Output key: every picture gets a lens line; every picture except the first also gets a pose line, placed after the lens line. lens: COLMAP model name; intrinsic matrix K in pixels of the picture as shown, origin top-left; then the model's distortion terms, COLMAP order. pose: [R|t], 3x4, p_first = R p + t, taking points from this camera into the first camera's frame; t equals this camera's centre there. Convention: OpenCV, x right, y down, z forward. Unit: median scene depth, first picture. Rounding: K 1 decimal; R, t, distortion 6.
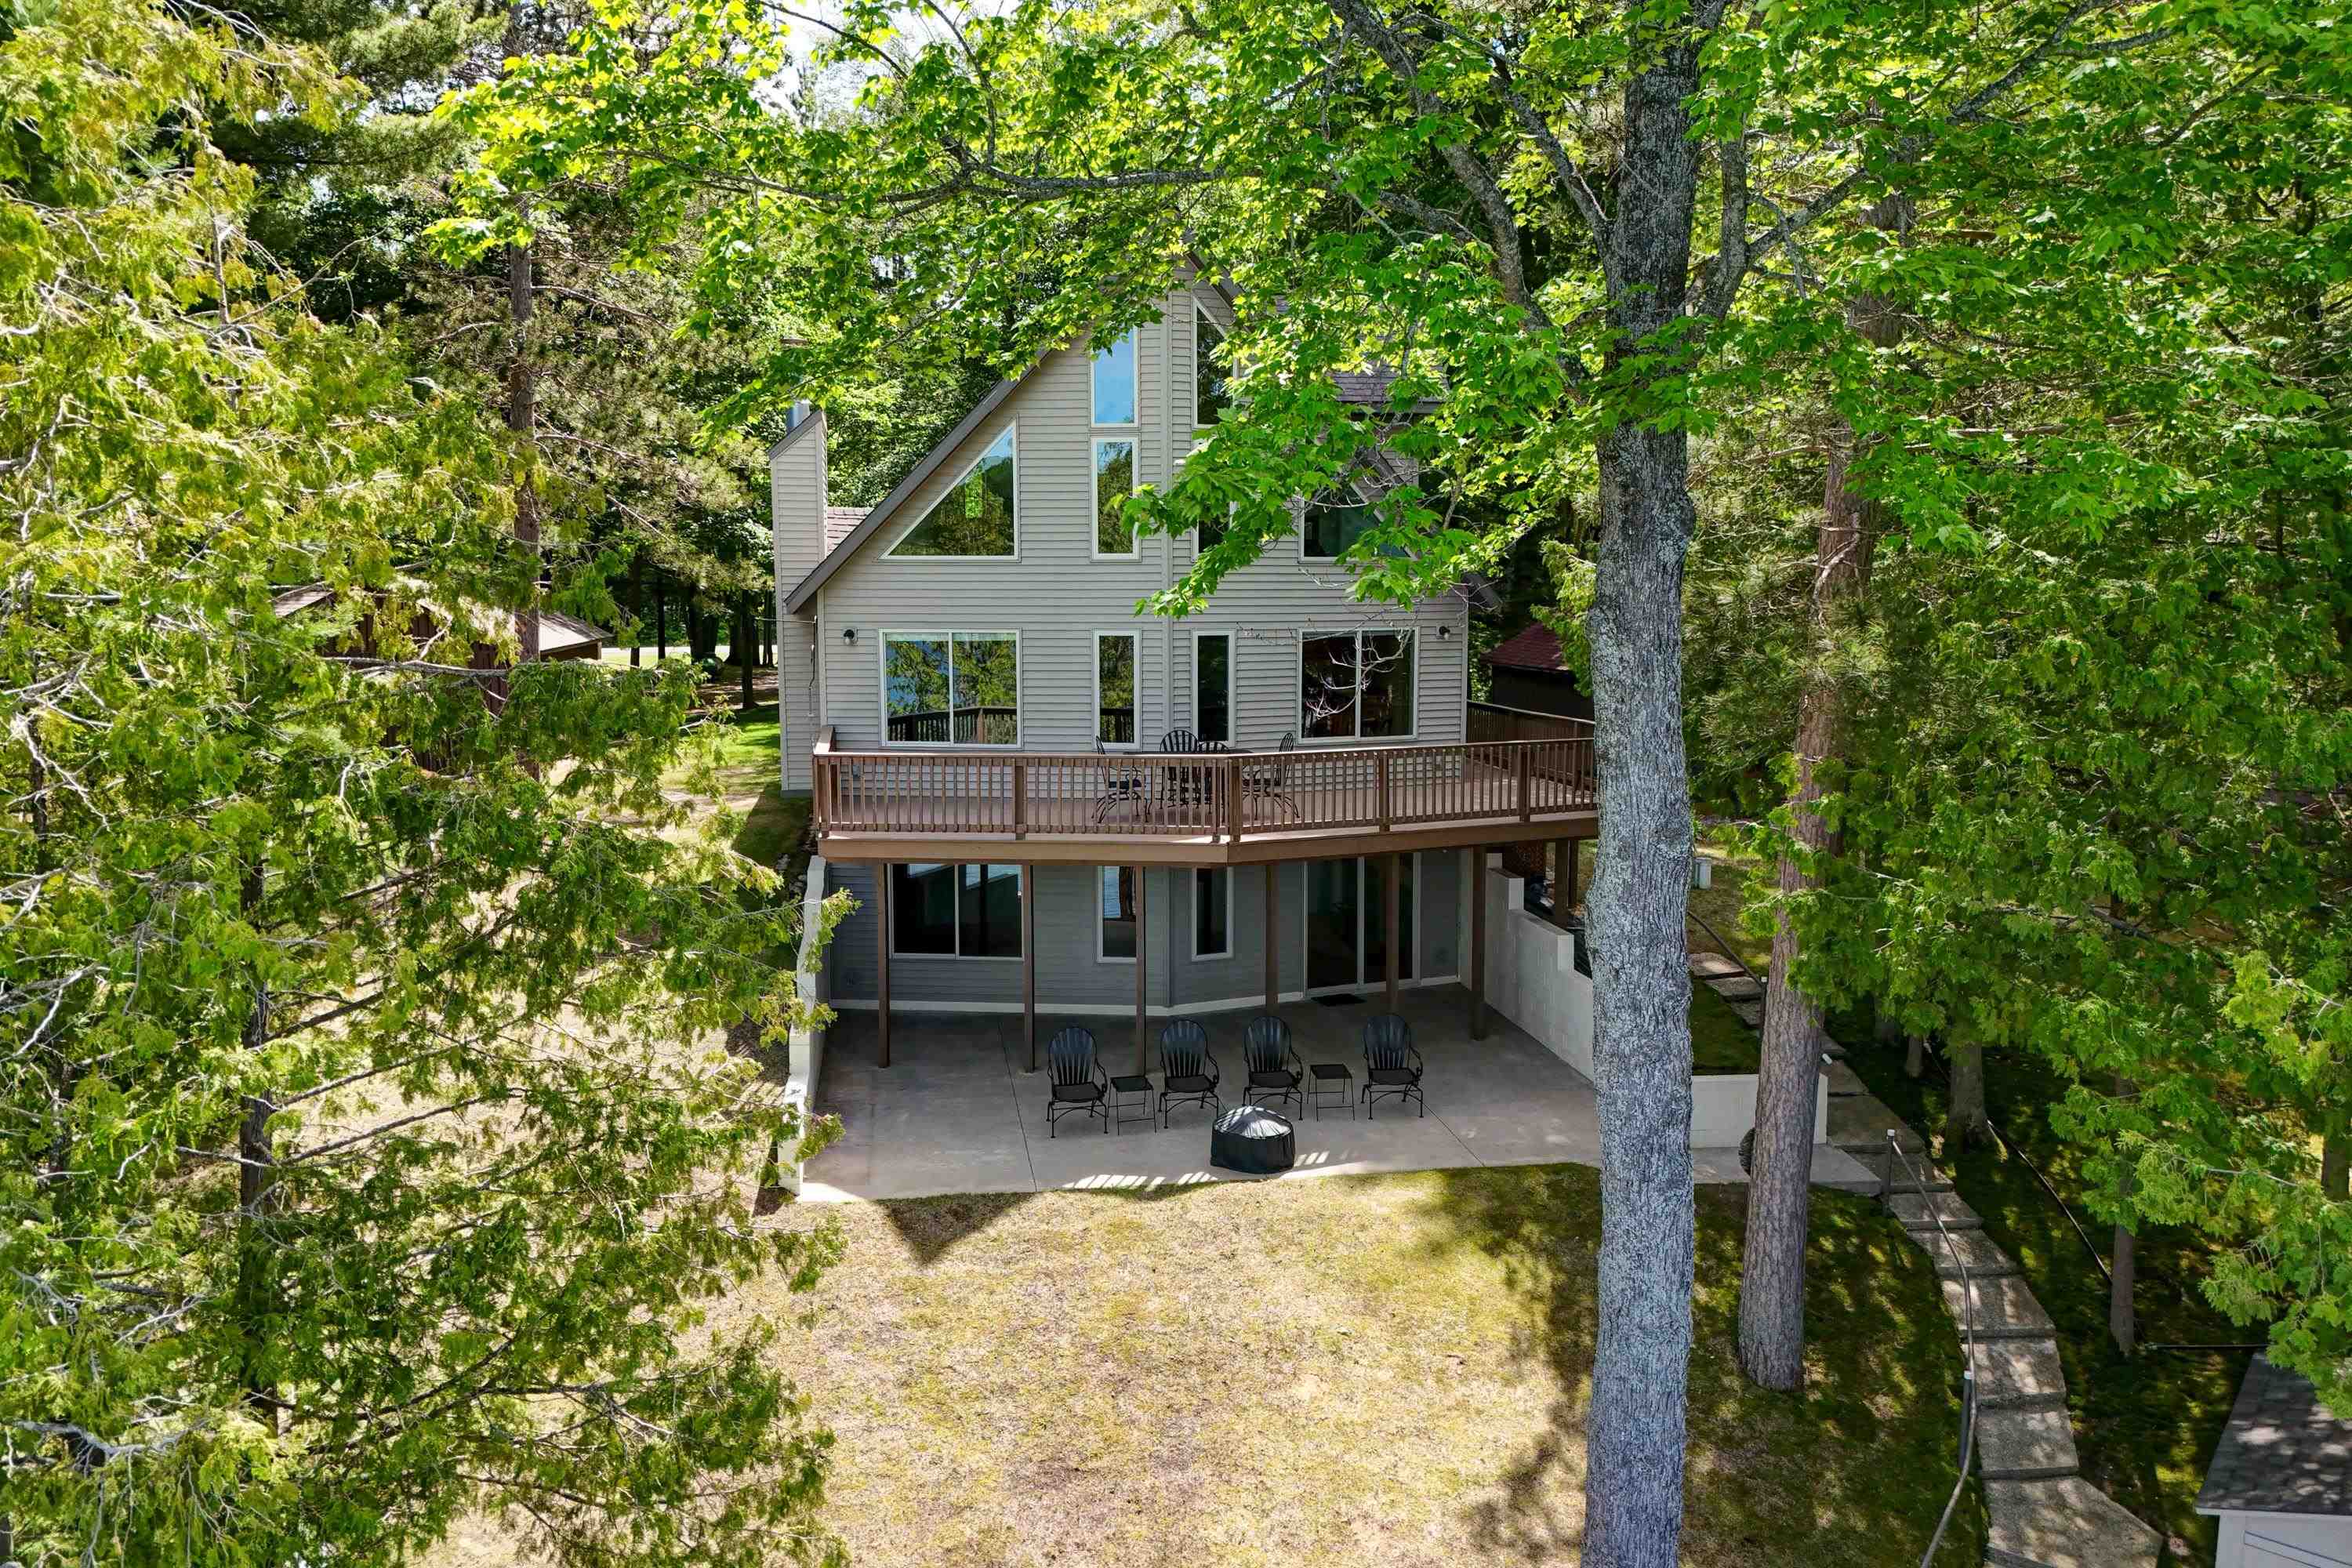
lens RADIAL K [[1747.4, 0, 1176.0], [0, 1747.4, 784.0], [0, 0, 1]] dist [0.065098, -0.051154]
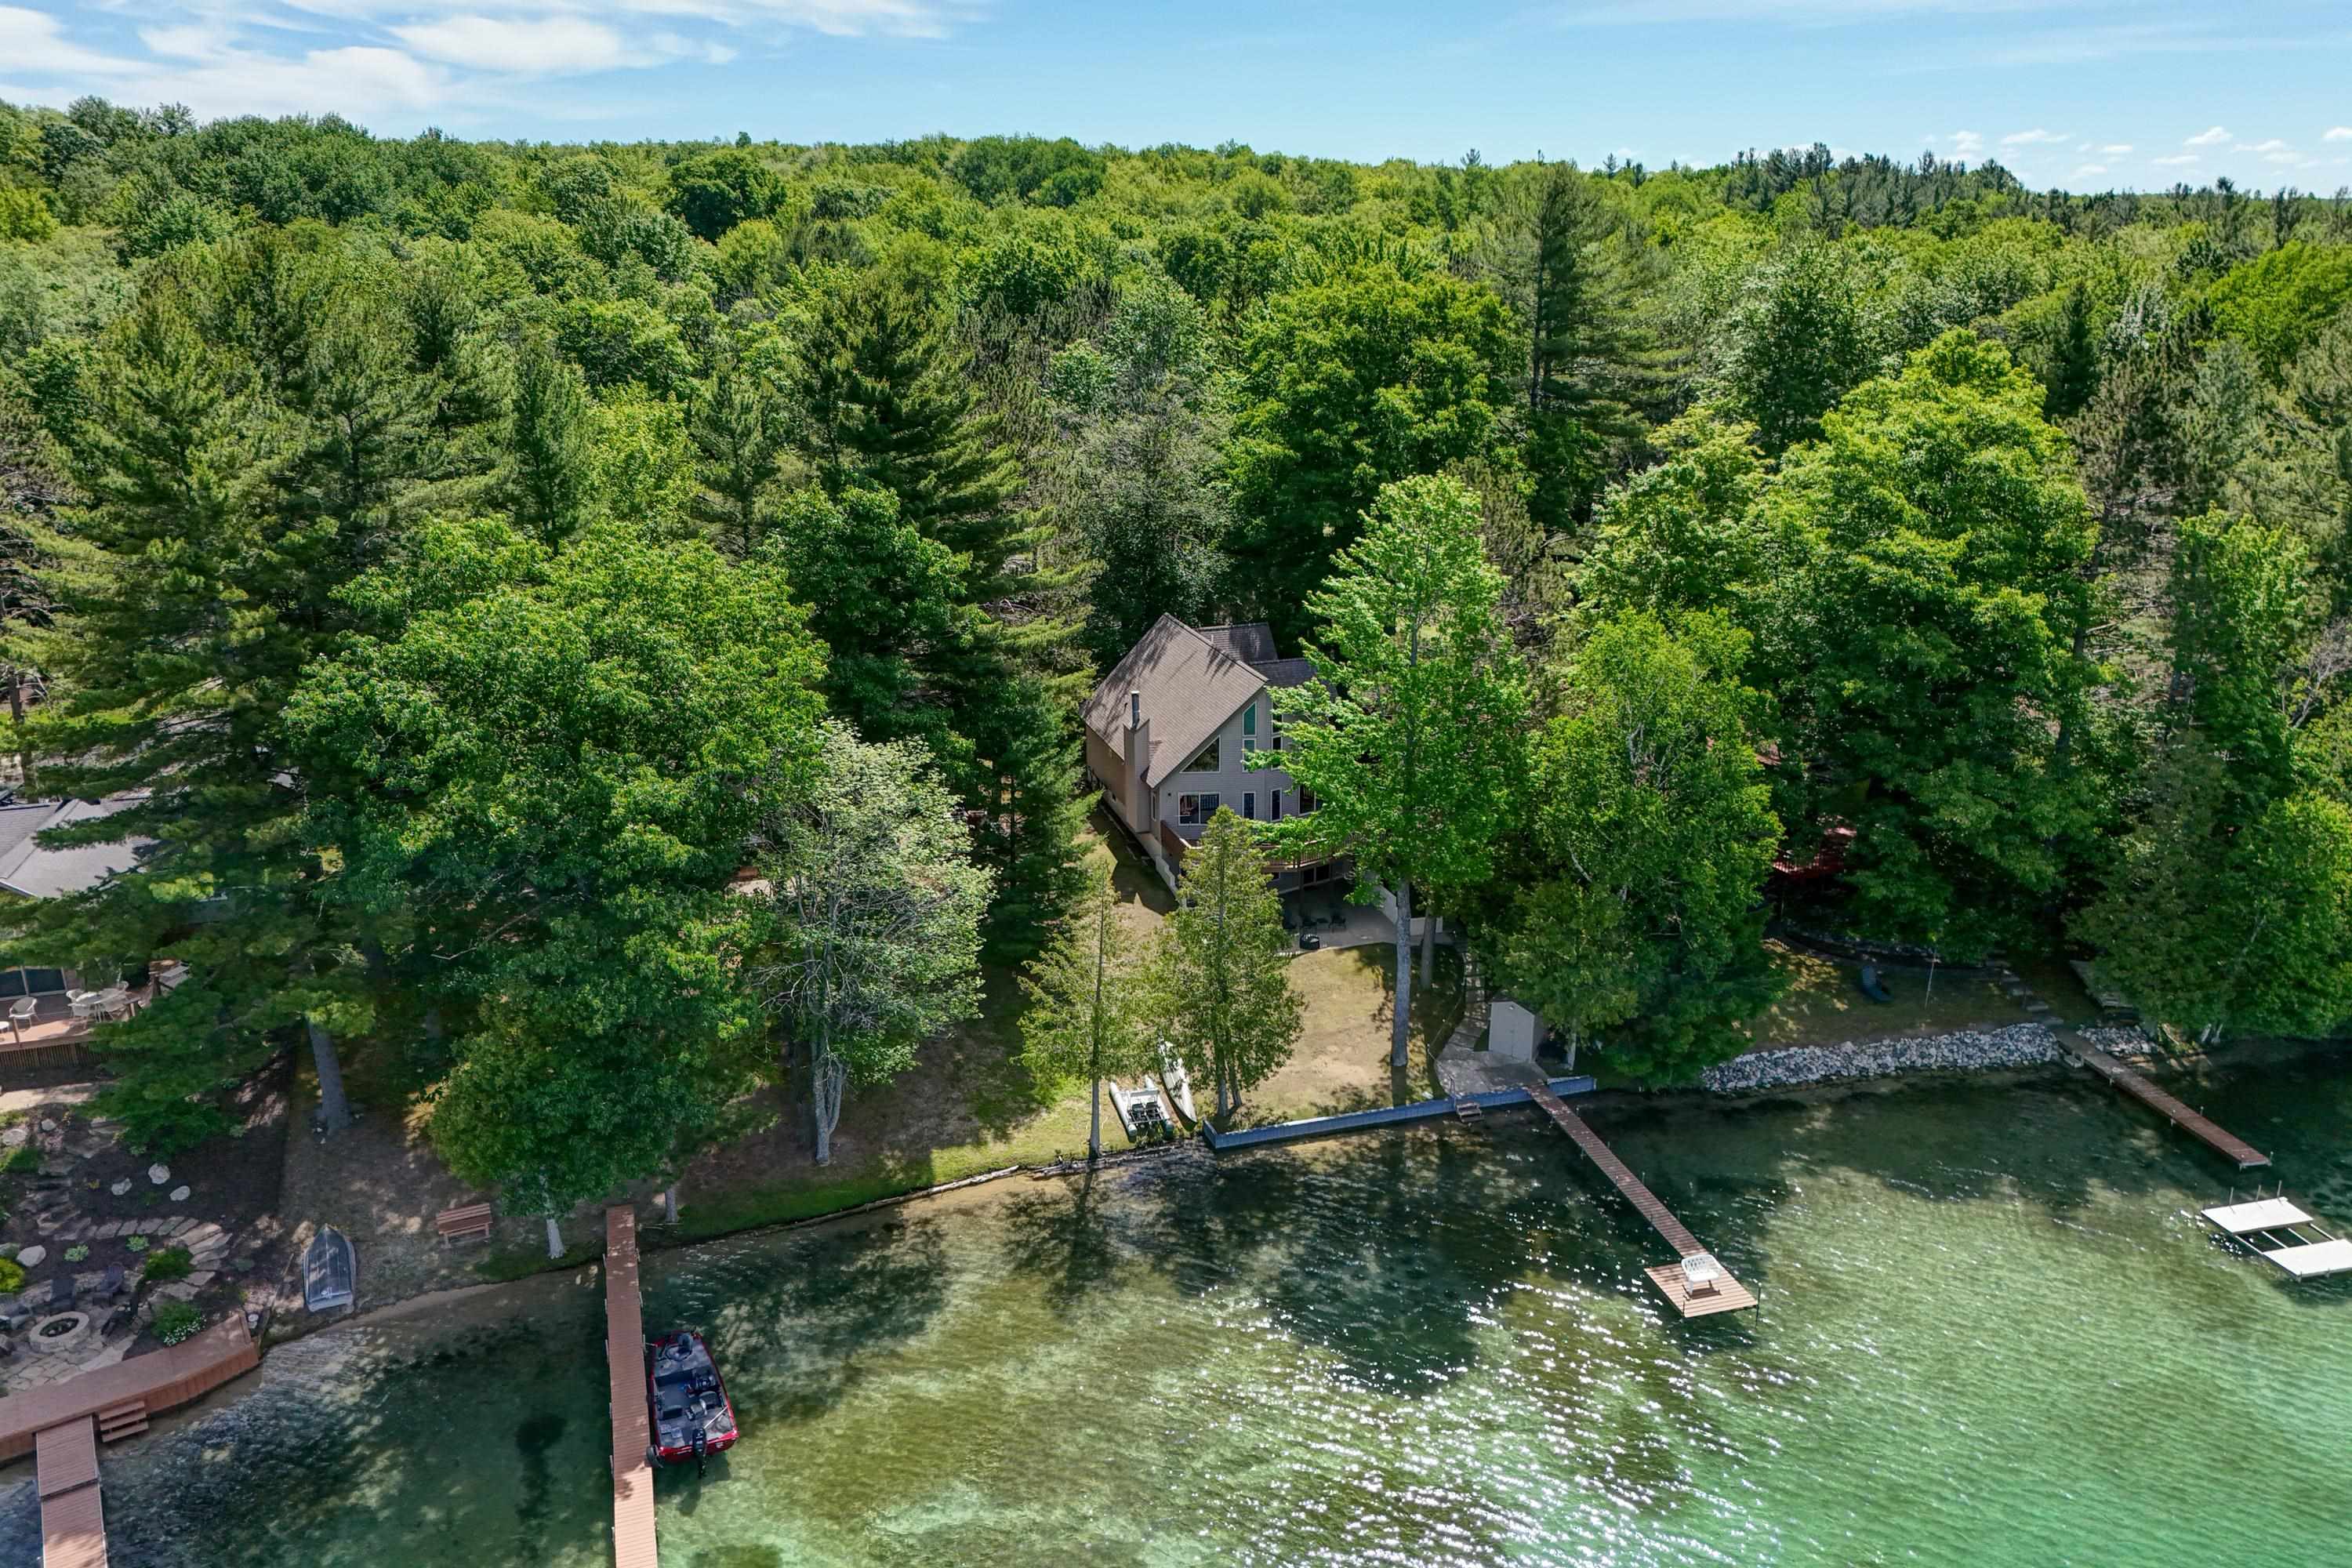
lens RADIAL K [[1747.4, 0, 1176.0], [0, 1747.4, 784.0], [0, 0, 1]] dist [0.065098, -0.051154]
pose [[0.987914, -0.051486, 0.146203, -0.897484], [0.021556, 0.979692, 0.199345, -1.047121], [-0.153498, -0.193784, 0.968961, -3.045450]]
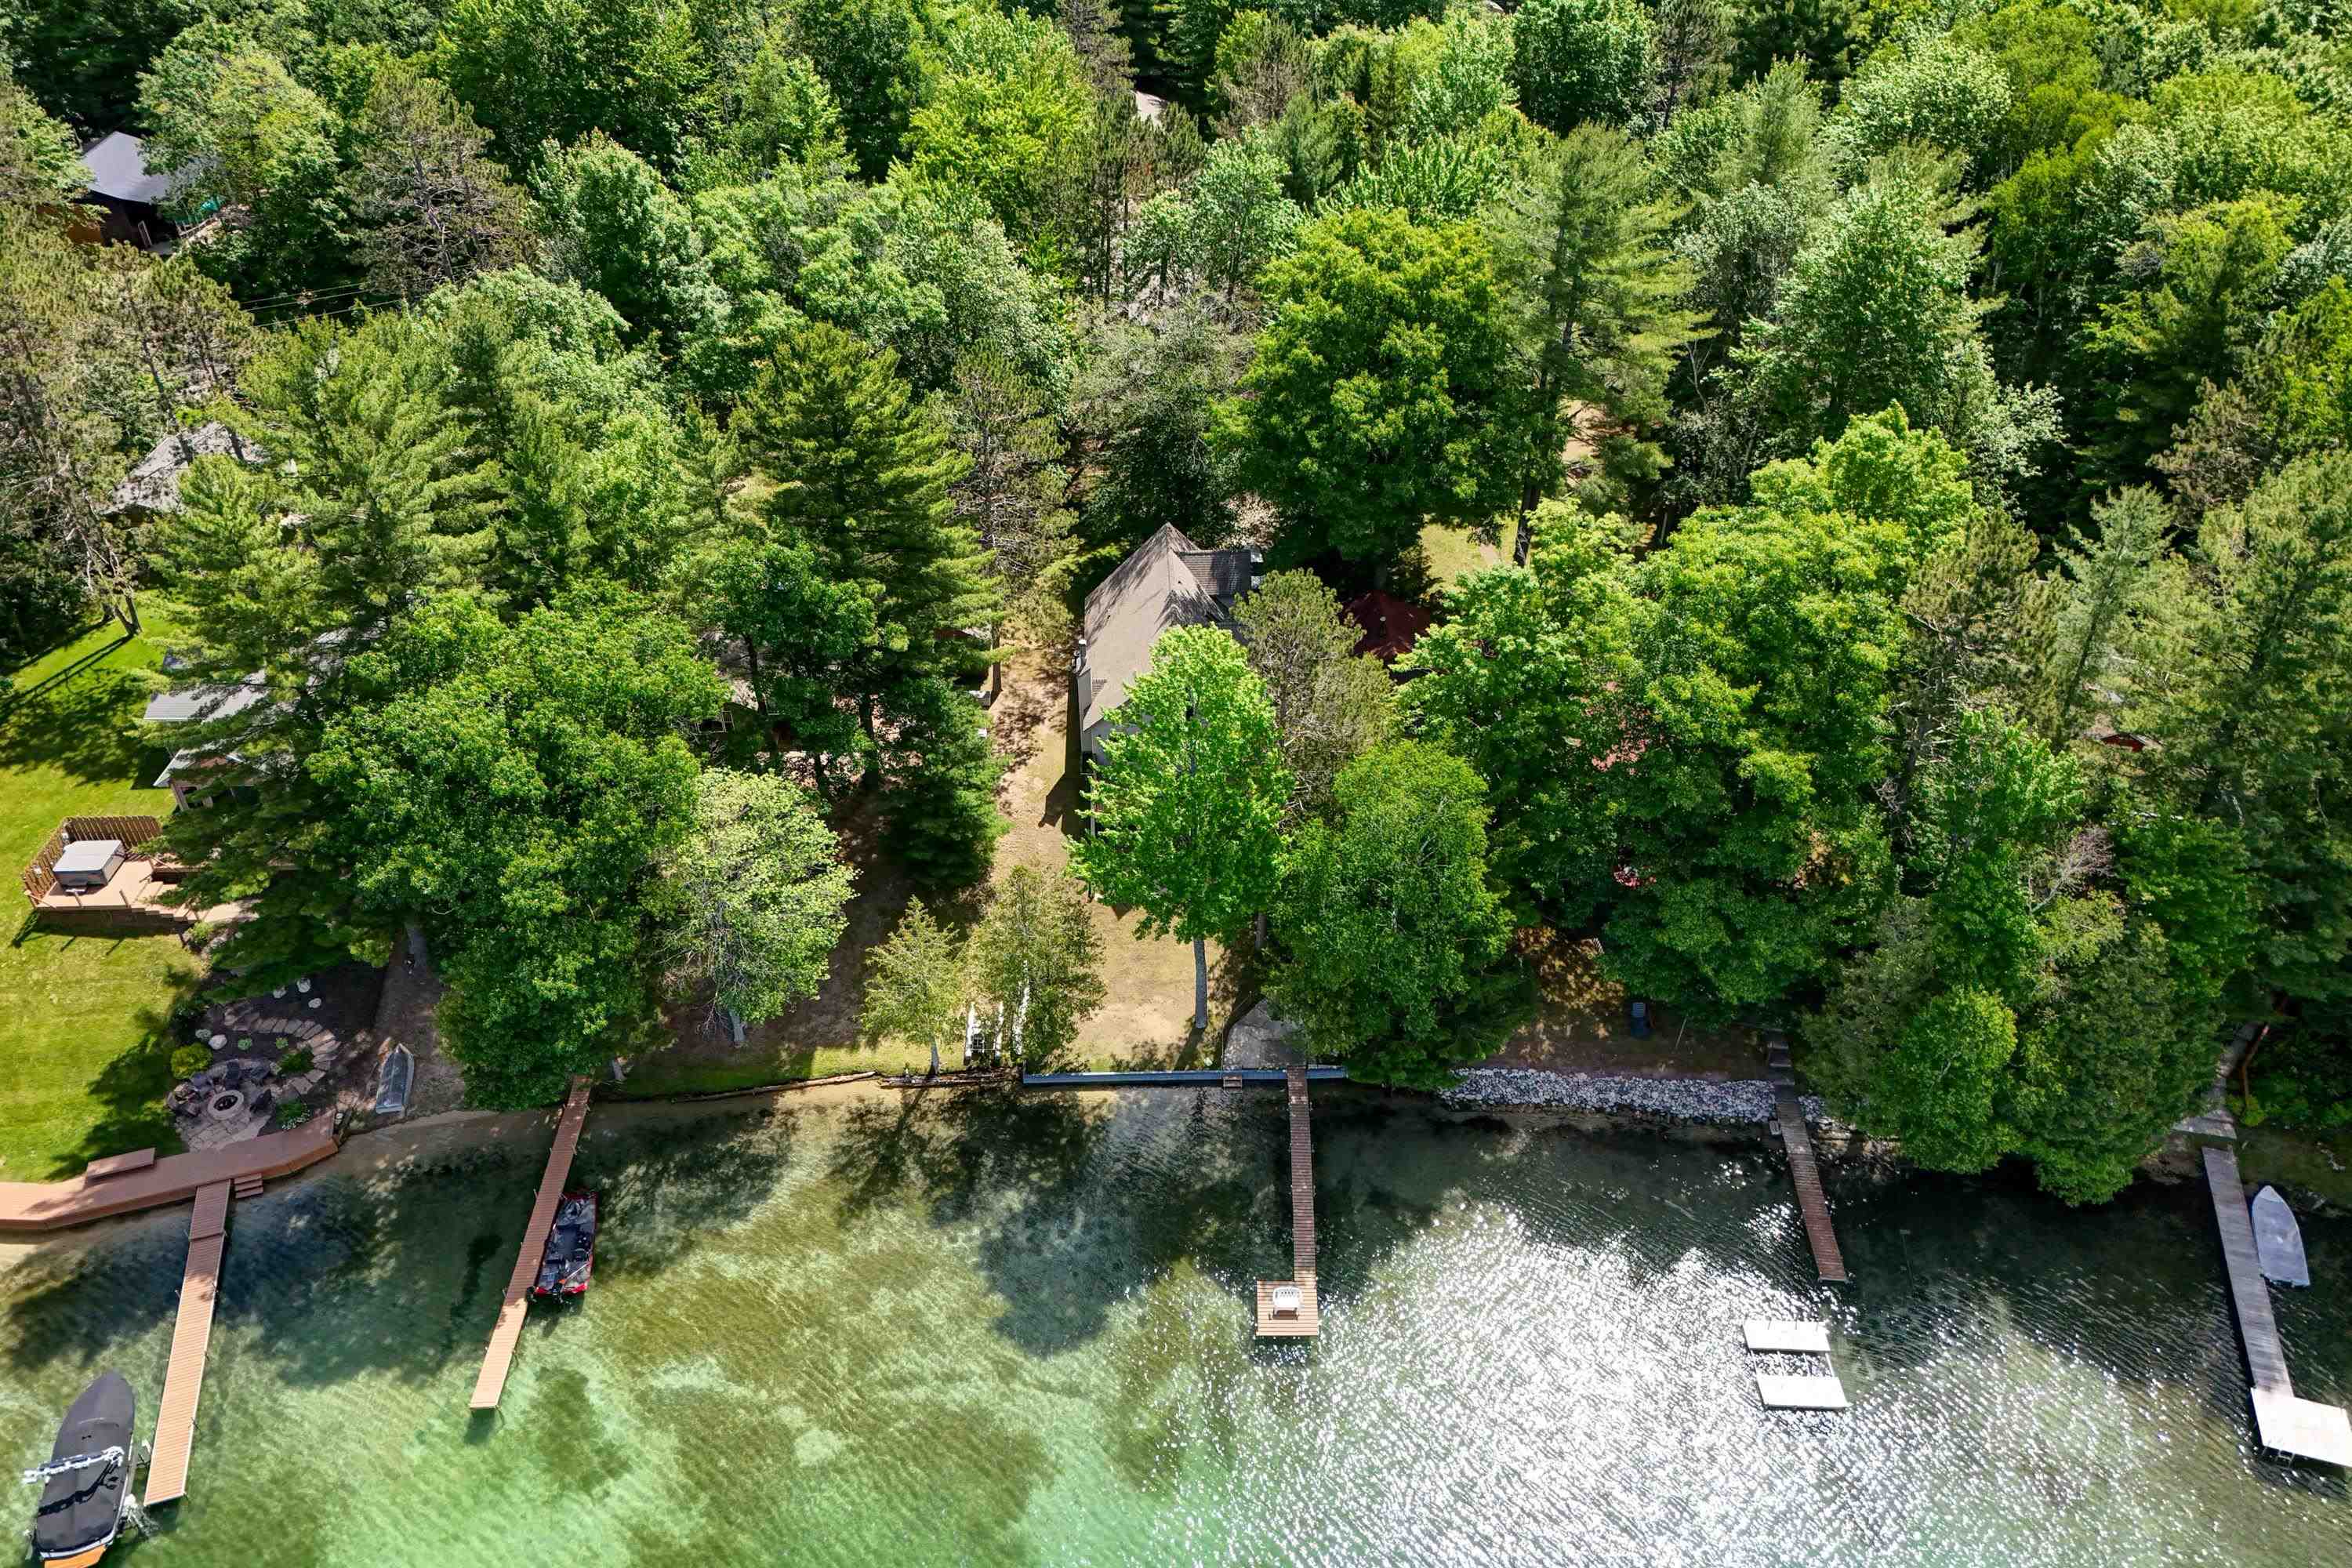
lens RADIAL K [[1747.4, 0, 1176.0], [0, 1747.4, 784.0], [0, 0, 1]] dist [0.065098, -0.051154]
pose [[0.992751, 0.068792, -0.098558, 0.518306], [-0.008734, 0.859130, 0.511683, -2.726217], [0.119873, -0.507113, 0.853503, -3.260356]]
